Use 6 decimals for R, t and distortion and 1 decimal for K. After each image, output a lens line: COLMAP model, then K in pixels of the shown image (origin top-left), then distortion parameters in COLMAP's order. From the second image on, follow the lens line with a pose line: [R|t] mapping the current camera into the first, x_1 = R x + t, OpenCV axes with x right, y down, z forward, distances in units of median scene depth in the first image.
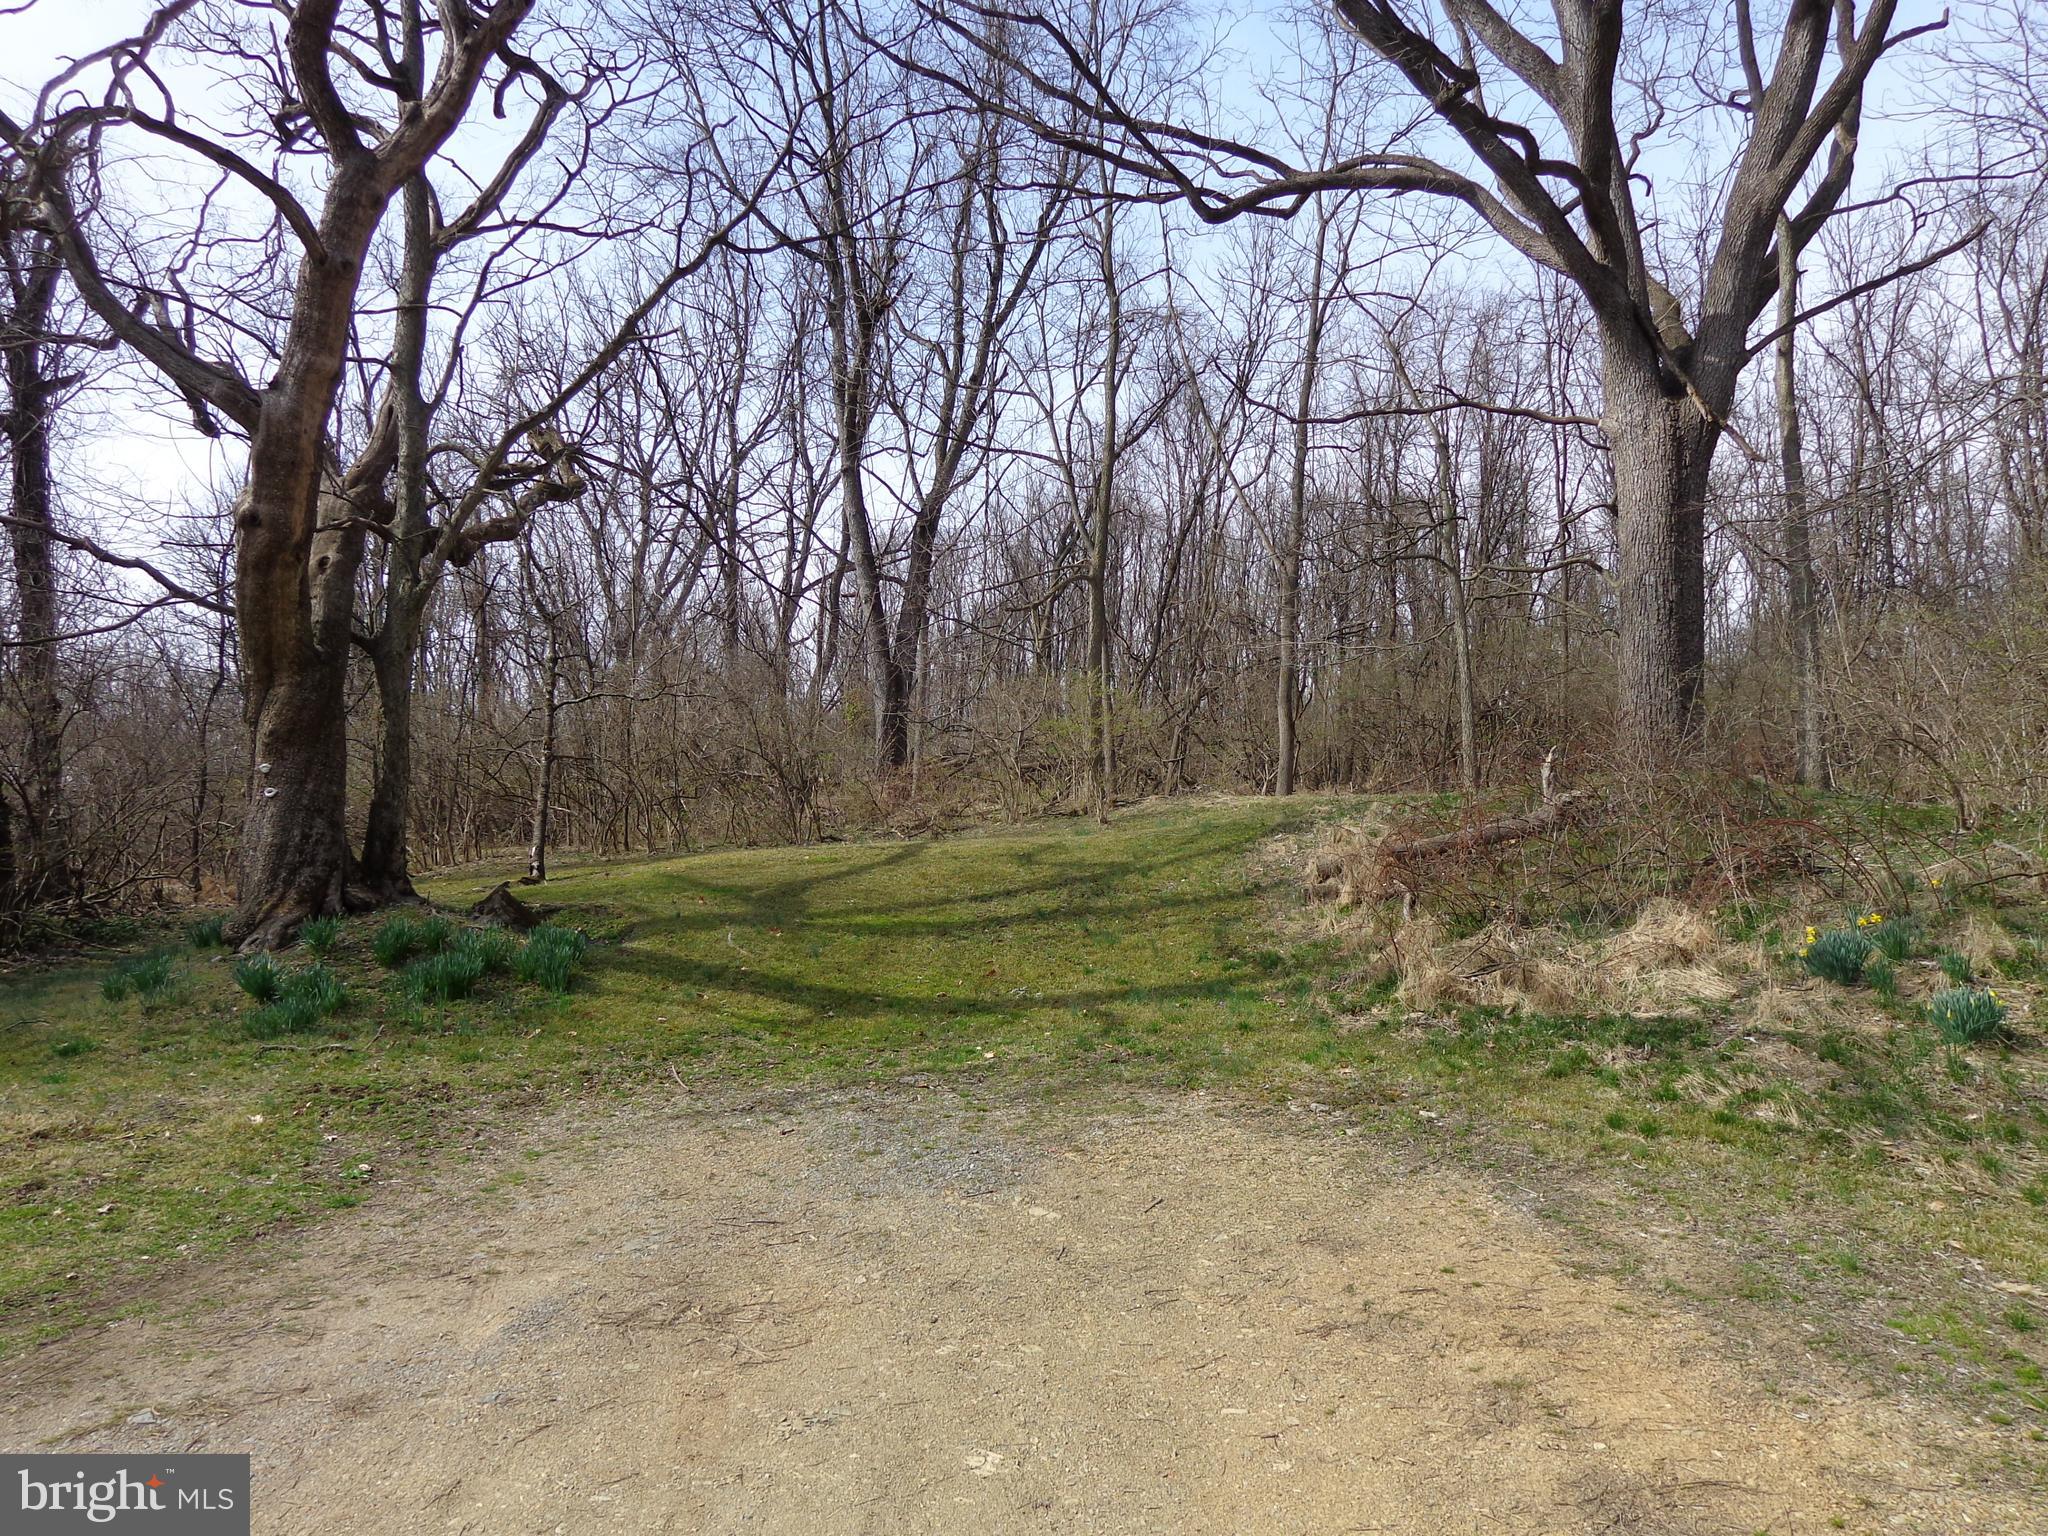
lens RADIAL K [[1442.0, 0, 1023.8], [0, 1442.0, 765.6], [0, 0, 1]] dist [-0.002769, 0.000238]
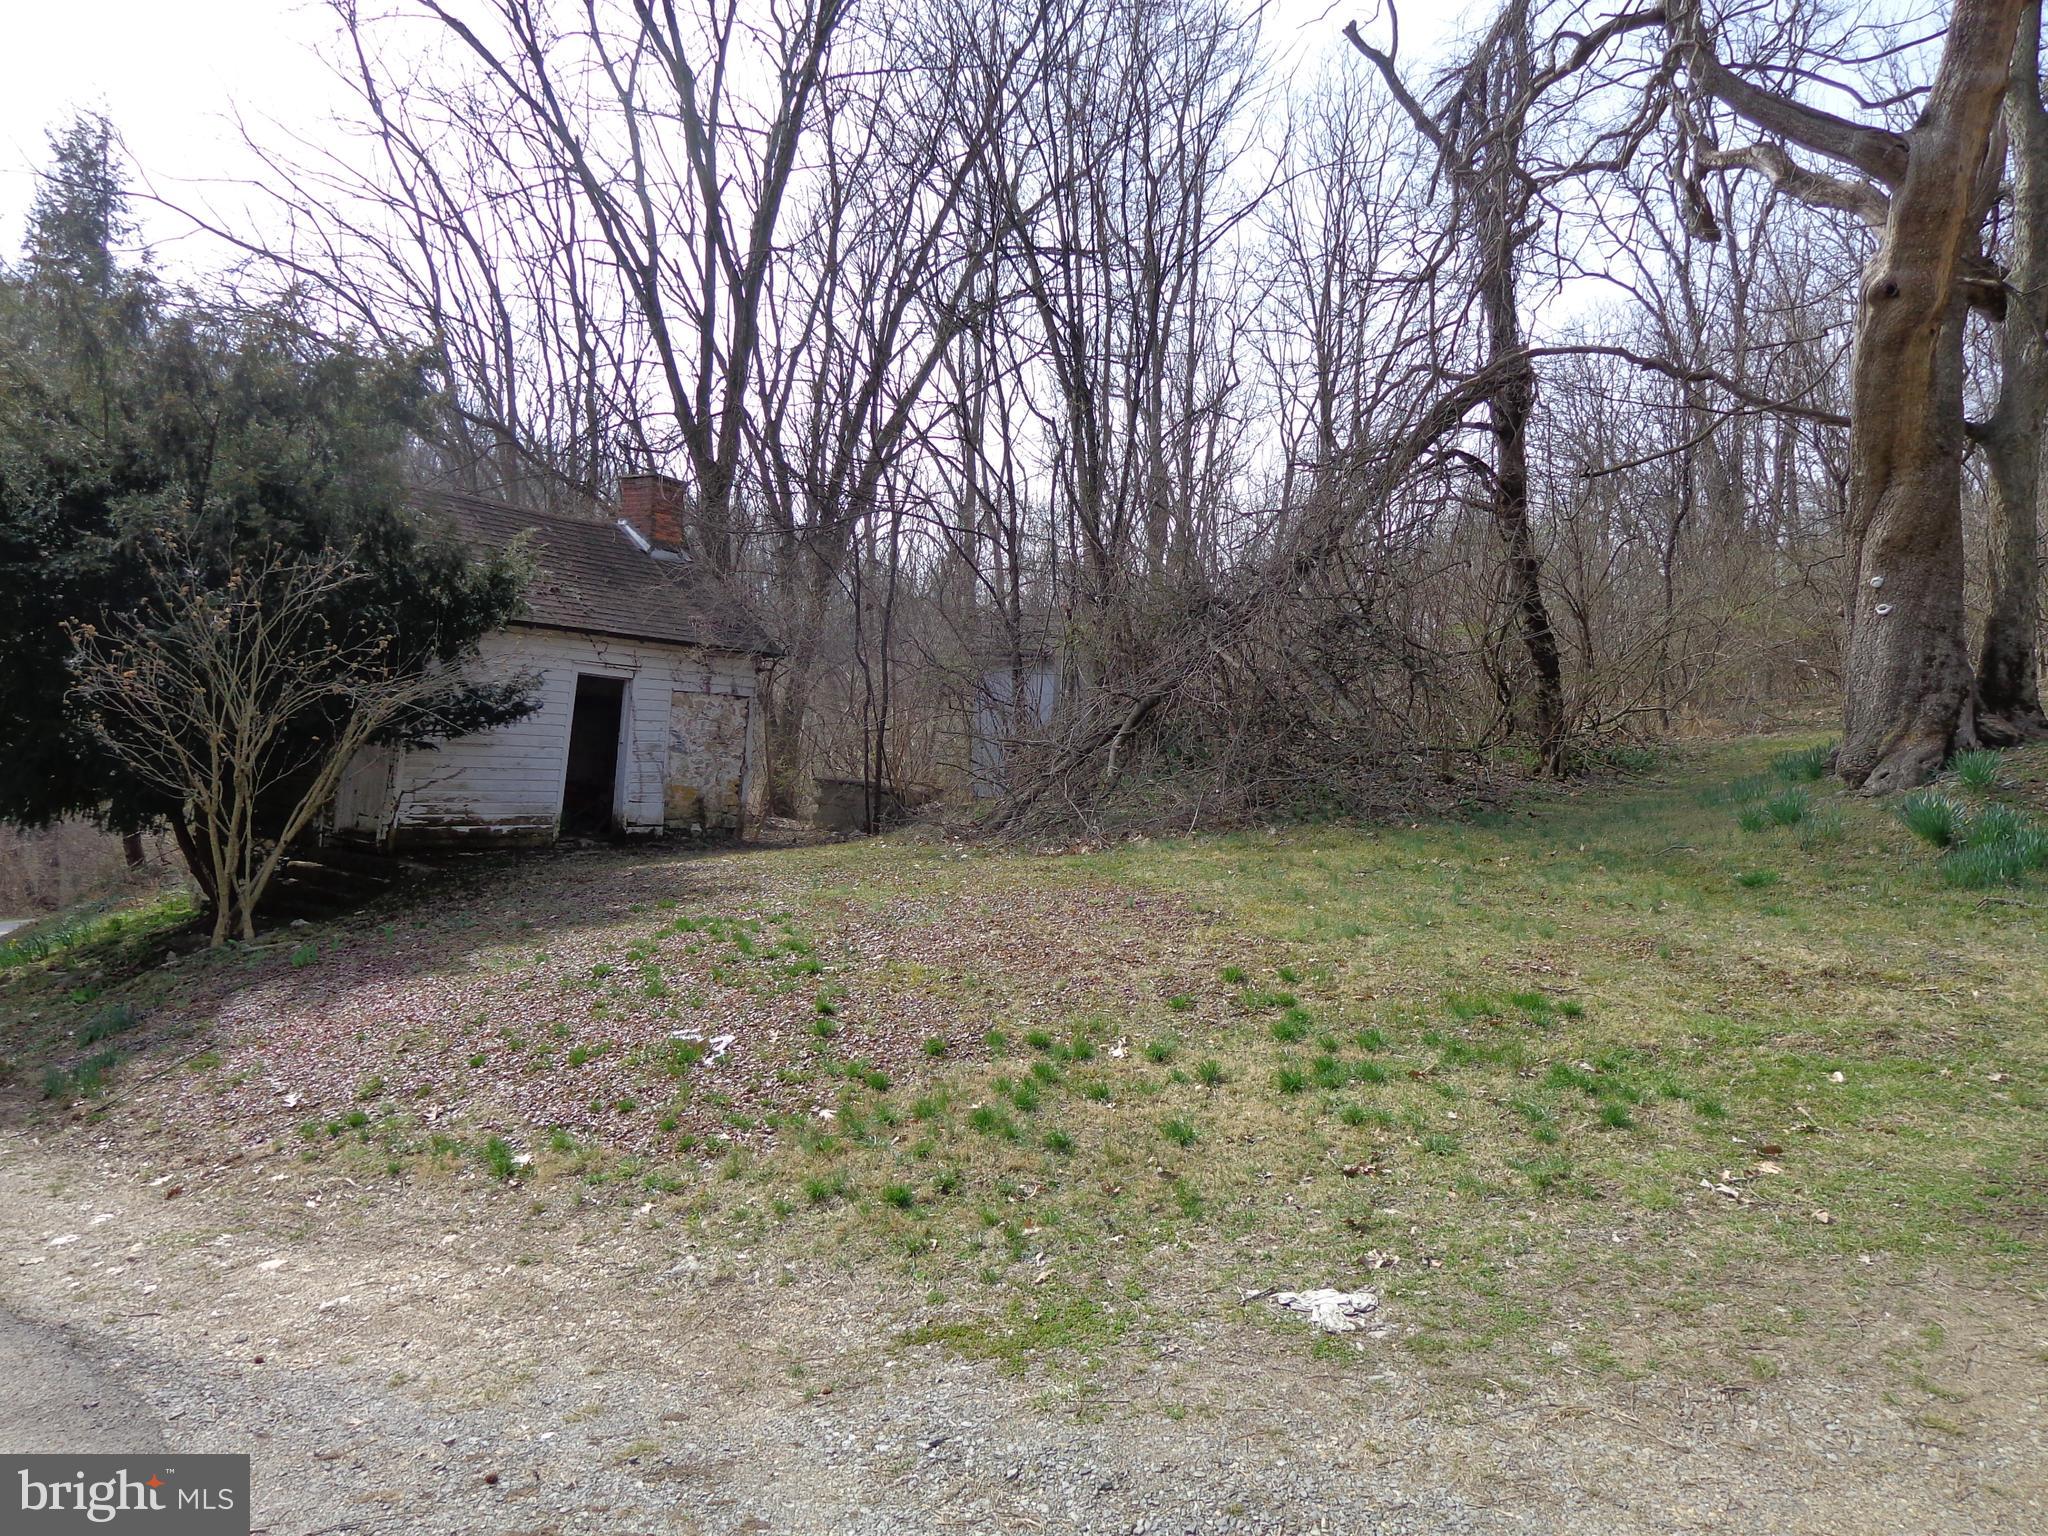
lens RADIAL K [[1442.0, 0, 1025.5], [0, 1442.0, 770.6], [0, 0, 1]] dist [-0.002769, 0.000238]
pose [[0.677329, 0.035411, -0.734828, -0.231242], [0.045866, 0.994865, 0.090219, 0.013330], [0.734250, -0.094812, 0.672226, 0.011137]]
